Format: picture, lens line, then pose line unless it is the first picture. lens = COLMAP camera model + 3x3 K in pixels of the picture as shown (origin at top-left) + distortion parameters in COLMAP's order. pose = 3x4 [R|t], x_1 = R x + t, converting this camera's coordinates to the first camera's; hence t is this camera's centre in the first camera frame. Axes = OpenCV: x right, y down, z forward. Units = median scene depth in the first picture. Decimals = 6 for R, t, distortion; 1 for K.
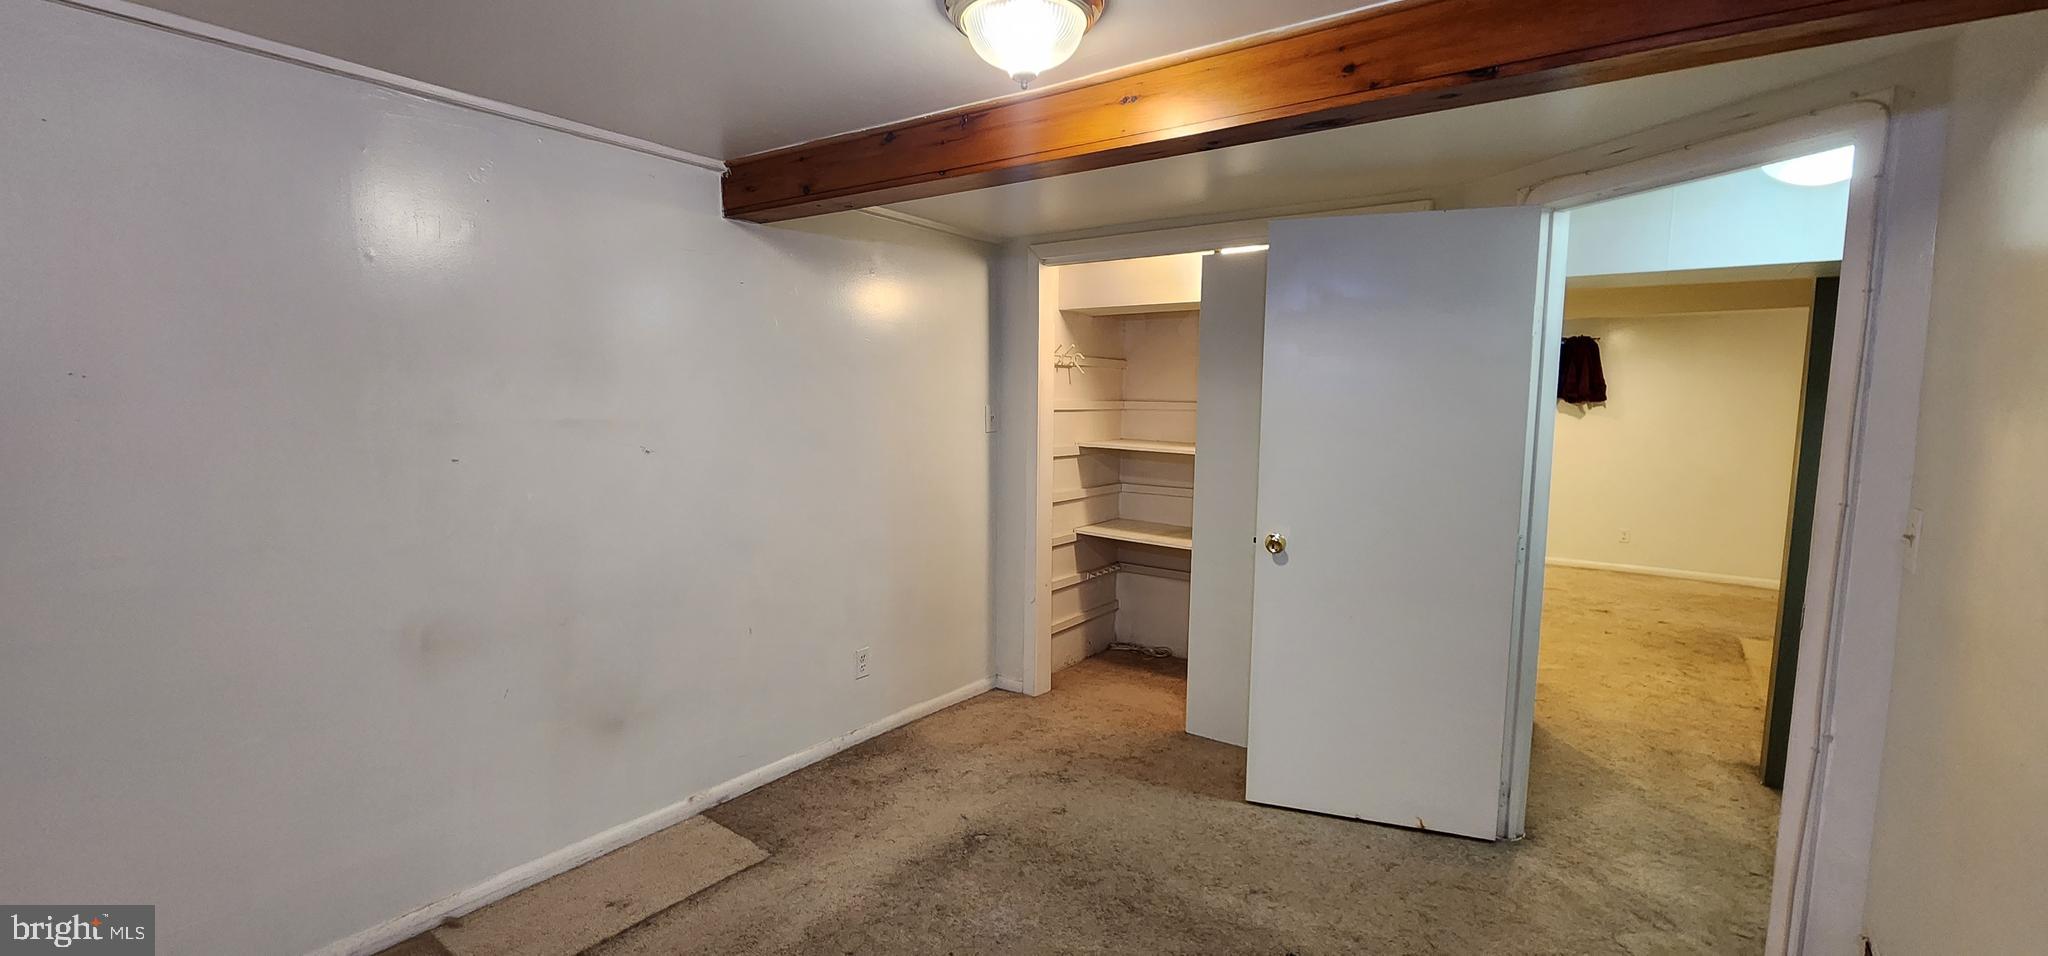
lens RADIAL K [[839.8, 0, 1017.7], [0, 839.8, 476.9], [0, 0, 1]] dist [0.002804, -0.002007]
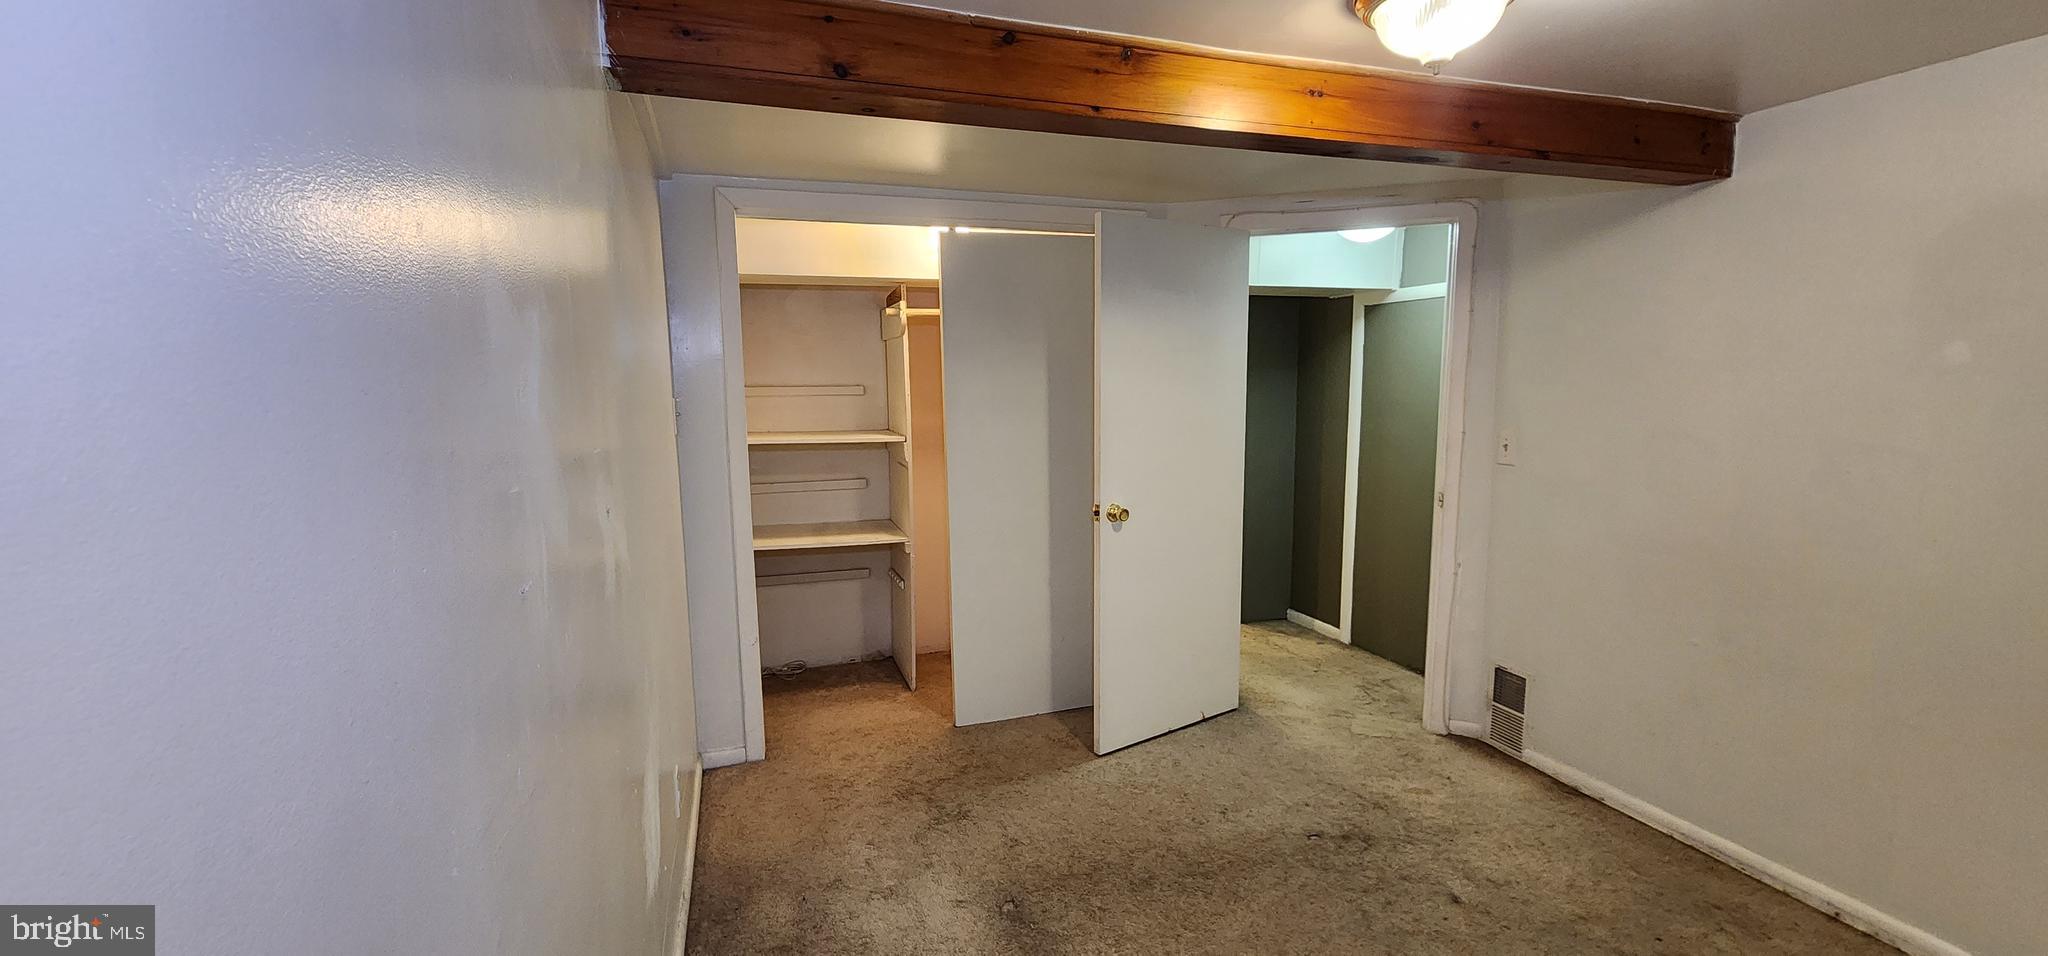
lens RADIAL K [[839.8, 0, 1022.3], [0, 839.8, 476.5], [0, 0, 1]] dist [0.002804, -0.002007]
pose [[0.584961, -0.114606, 0.802924, -0.599116], [0.094084, 0.992871, 0.073175, -0.054993], [-0.805586, 0.032738, 0.591573, 0.428214]]
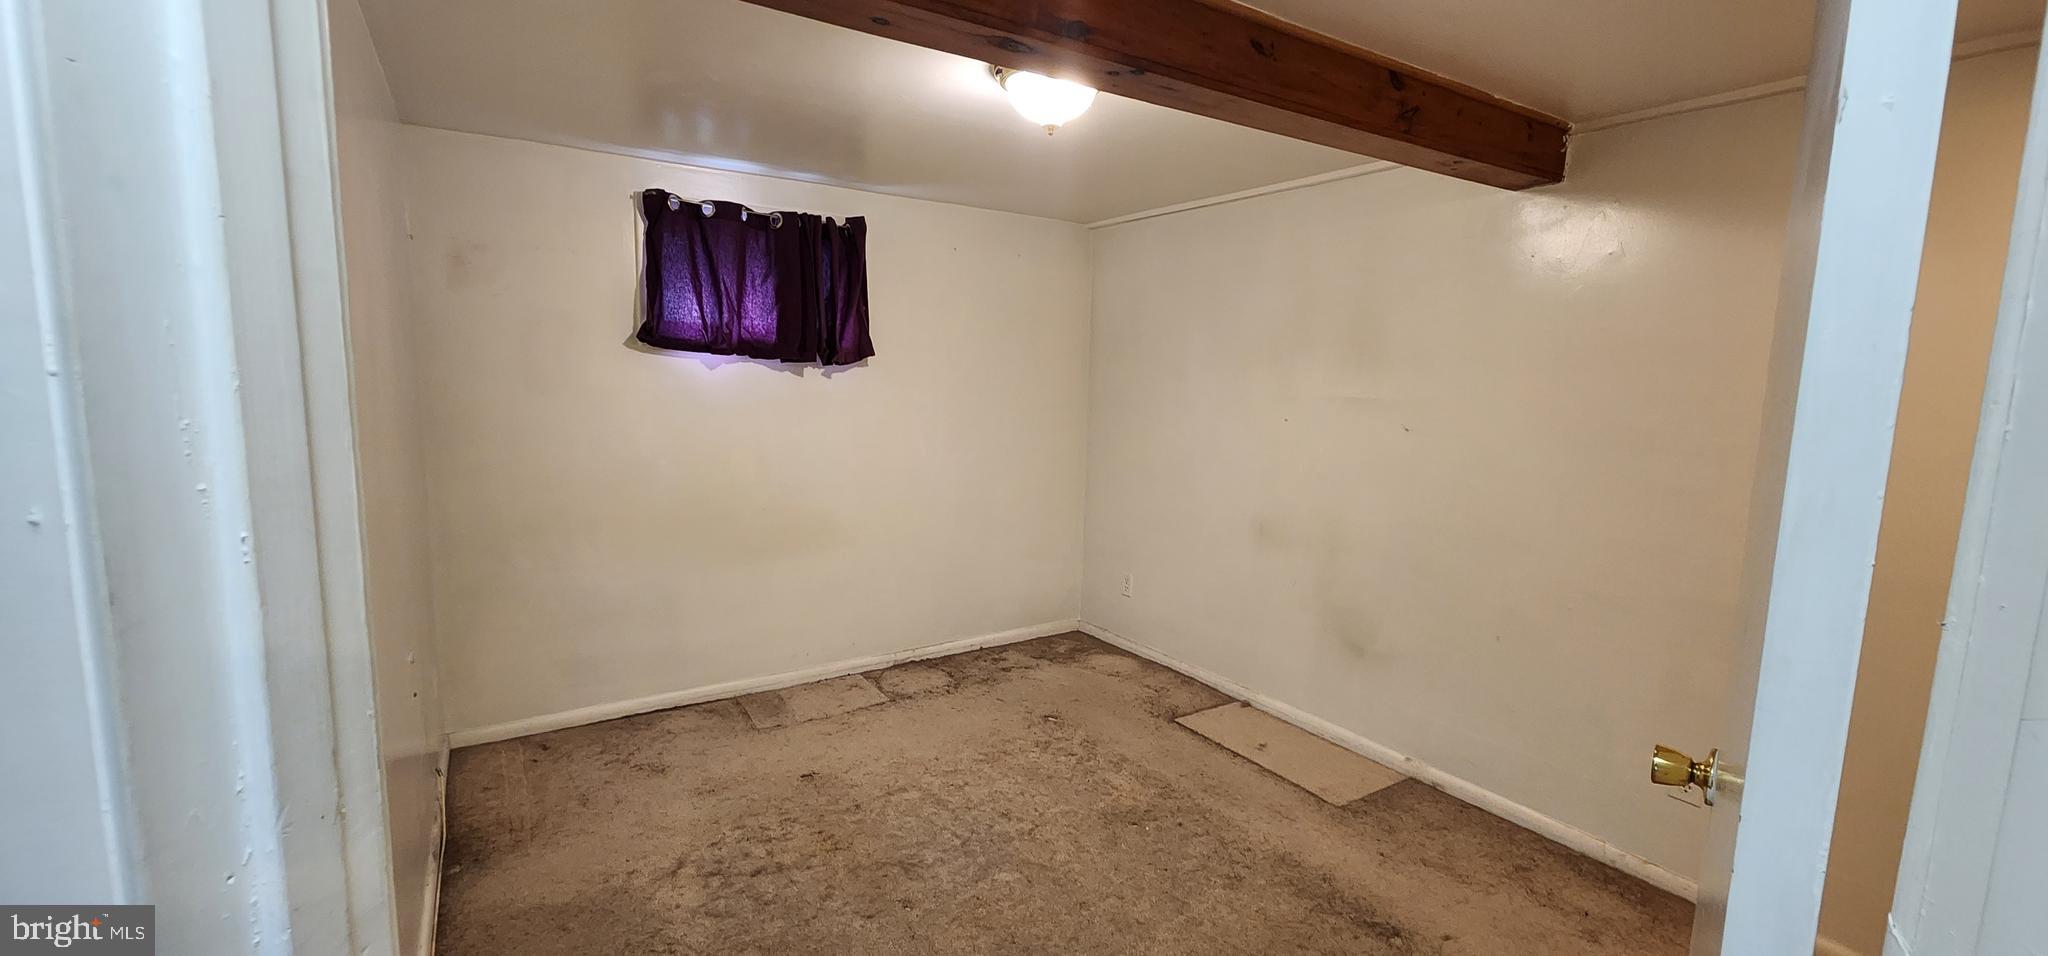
lens RADIAL K [[839.8, 0, 1017.7], [0, 839.8, 477.0], [0, 0, 1]] dist [0.002804, -0.002007]
pose [[-0.330929, 0.107756, -0.937483, 0.688057], [-0.124959, 0.979706, 0.156720, -0.068505], [0.935346, 0.169010, -0.310748, 0.751958]]
